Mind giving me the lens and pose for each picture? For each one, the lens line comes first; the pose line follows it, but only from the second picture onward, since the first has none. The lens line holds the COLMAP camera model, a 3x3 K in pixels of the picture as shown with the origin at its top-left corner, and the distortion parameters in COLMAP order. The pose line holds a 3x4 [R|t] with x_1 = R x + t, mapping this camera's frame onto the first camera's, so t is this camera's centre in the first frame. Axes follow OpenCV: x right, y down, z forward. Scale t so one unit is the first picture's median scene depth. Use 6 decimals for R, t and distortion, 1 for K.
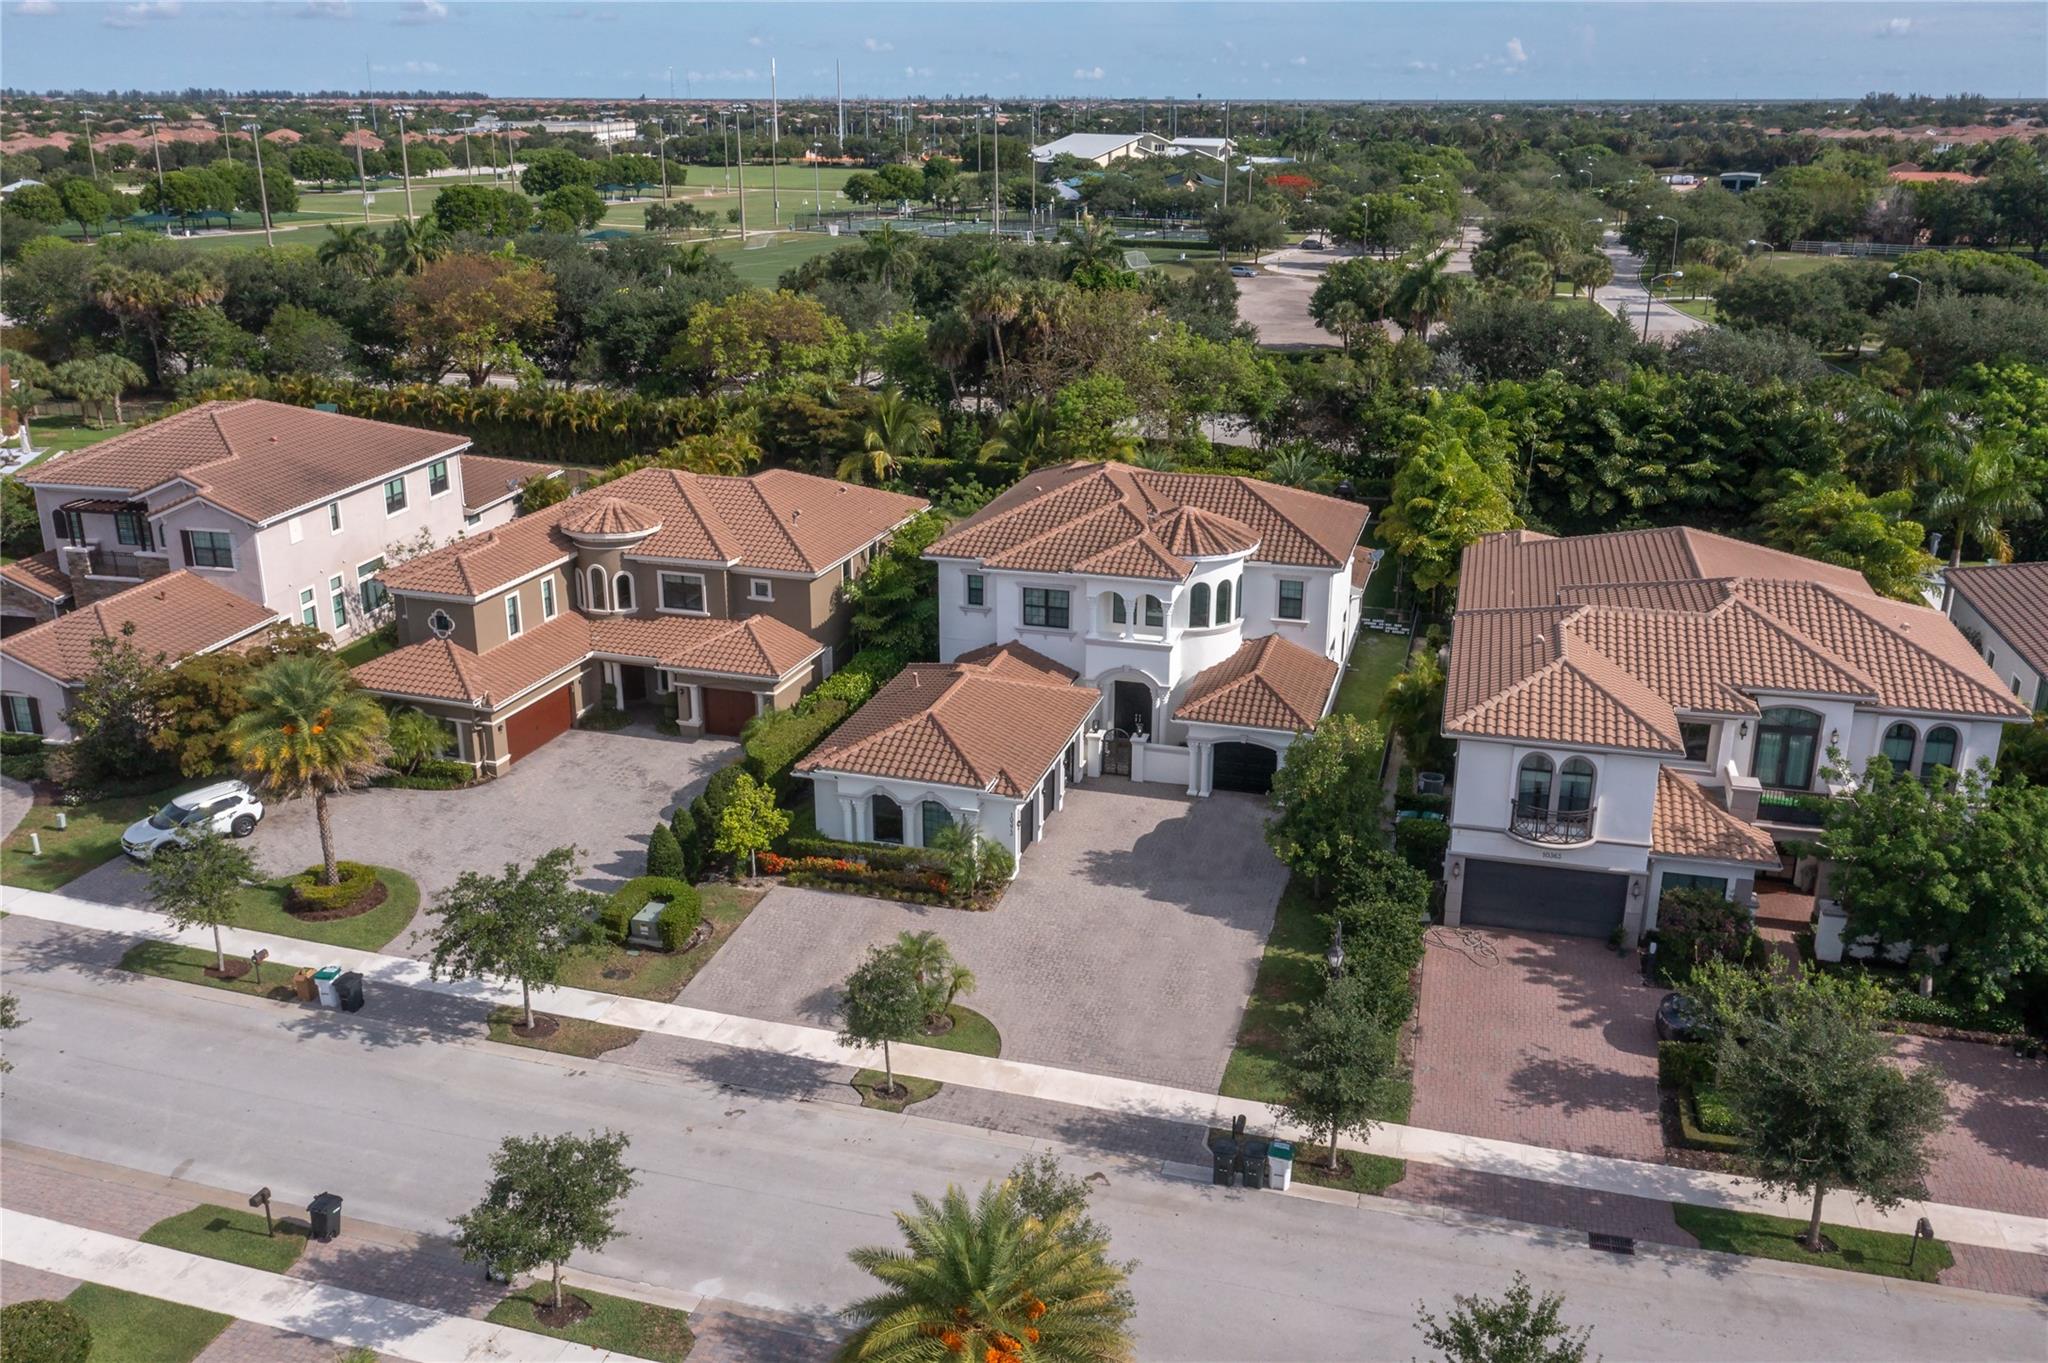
lens RADIAL K [[1588.8, 0, 1005.6], [0, 1588.8, 689.8], [0, 0, 1]] dist [0.011767, 0.004342]
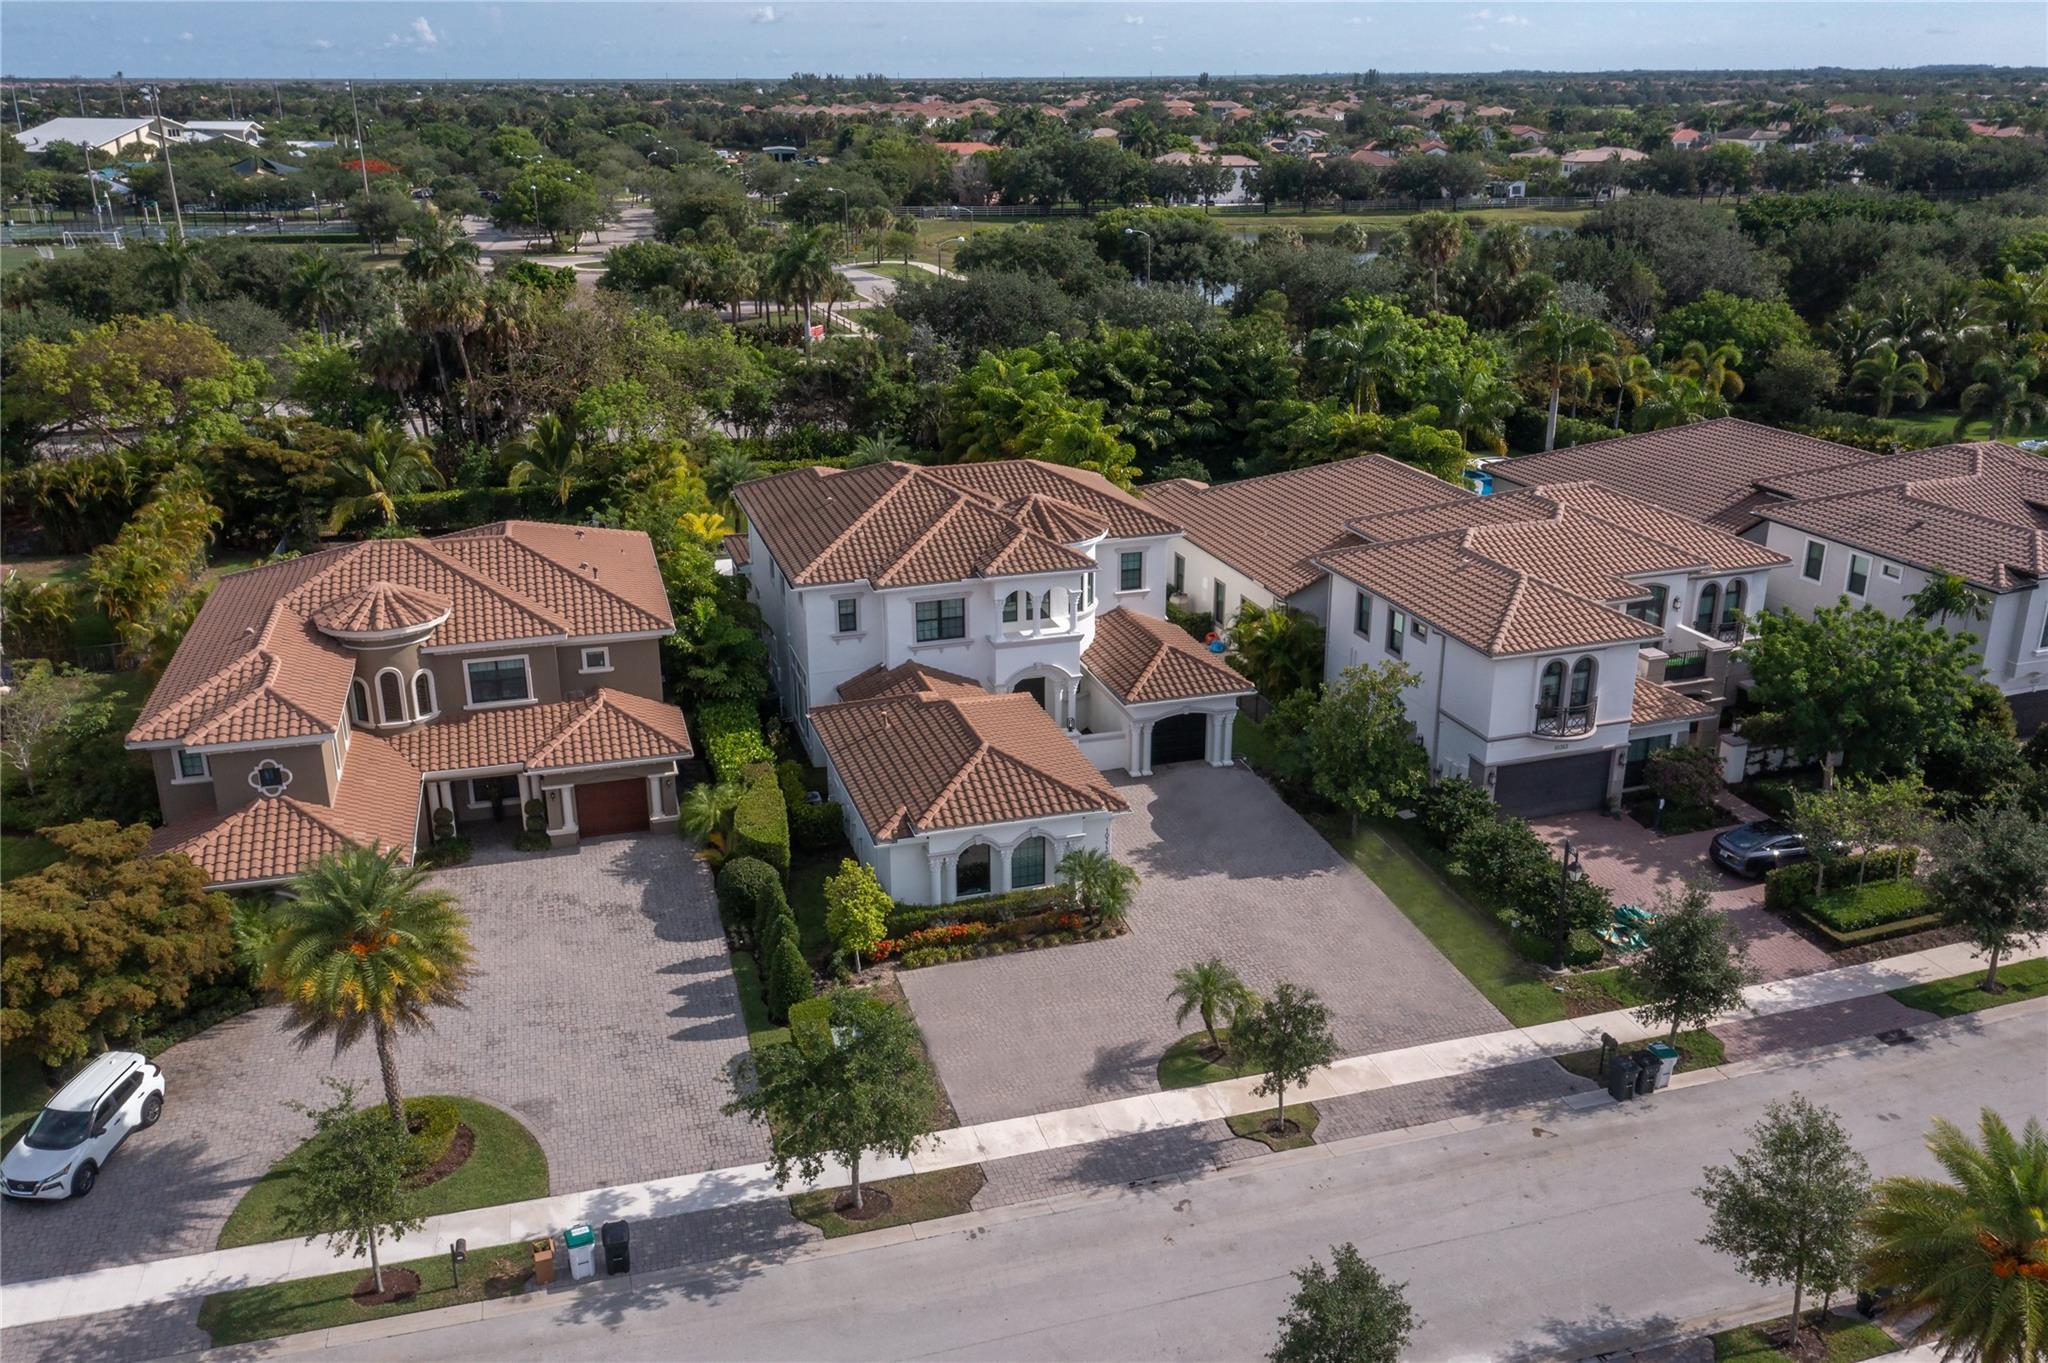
lens RADIAL K [[1588.8, 0, 1013.8], [0, 1588.8, 676.1], [0, 0, 1]] dist [0.011767, 0.004342]
pose [[0.847448, -0.191706, 0.495057, -0.405662], [0.189739, 0.980303, 0.054813, -0.061297], [-0.495814, 0.047480, 0.867130, 0.157153]]
